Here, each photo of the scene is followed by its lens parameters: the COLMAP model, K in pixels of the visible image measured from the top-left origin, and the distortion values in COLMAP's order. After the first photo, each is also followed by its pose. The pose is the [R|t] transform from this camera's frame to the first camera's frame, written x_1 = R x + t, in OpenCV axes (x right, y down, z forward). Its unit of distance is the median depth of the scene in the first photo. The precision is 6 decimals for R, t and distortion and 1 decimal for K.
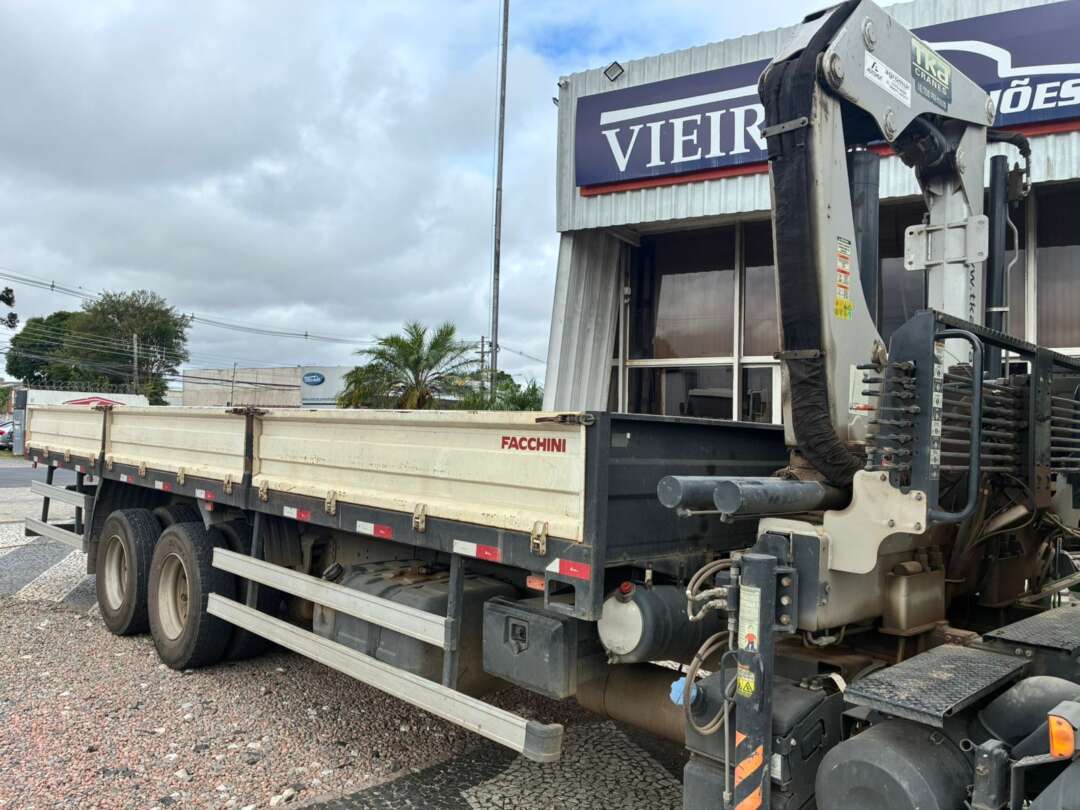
lens RADIAL K [[823.4, 0, 543.3], [0, 823.4, 403.2], [0, 0, 1]] dist [0.051830, -0.069095]
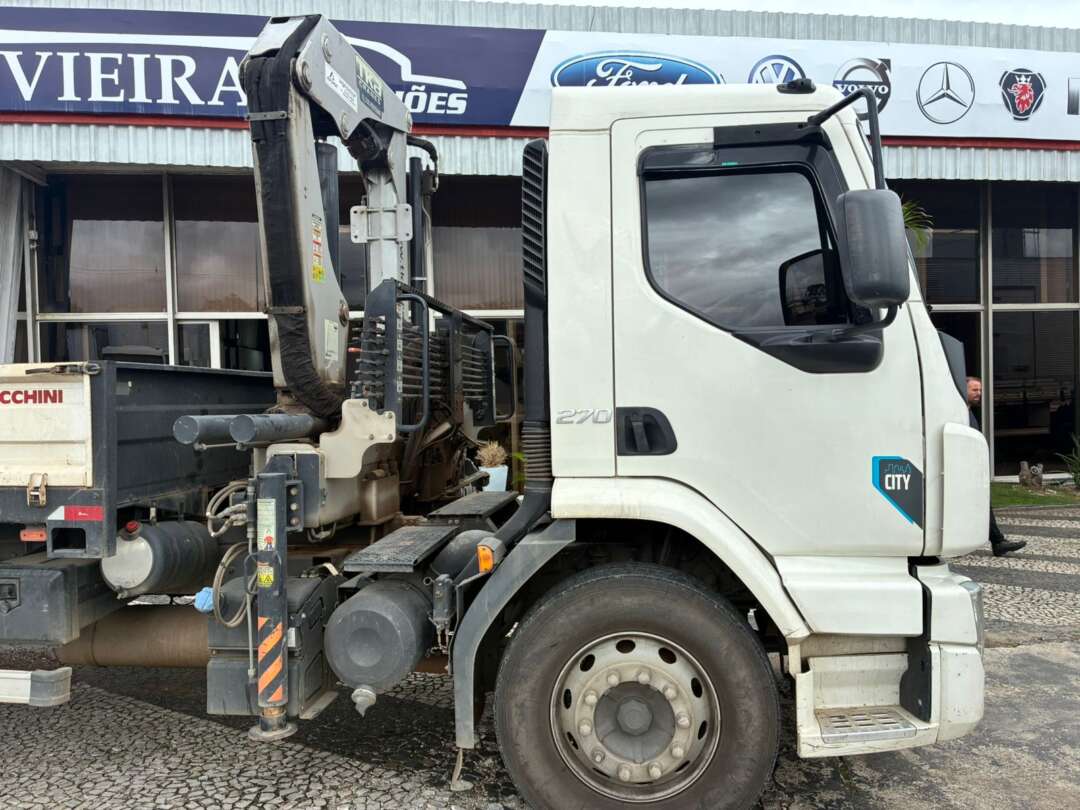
lens RADIAL K [[823.4, 0, 543.3], [0, 823.4, 403.2], [0, 0, 1]] dist [0.051830, -0.069095]
pose [[0.779731, -0.052790, 0.623886, -0.149040], [0.021035, 0.998085, 0.058162, 0.013109], [-0.625761, -0.032227, 0.779348, -0.166527]]
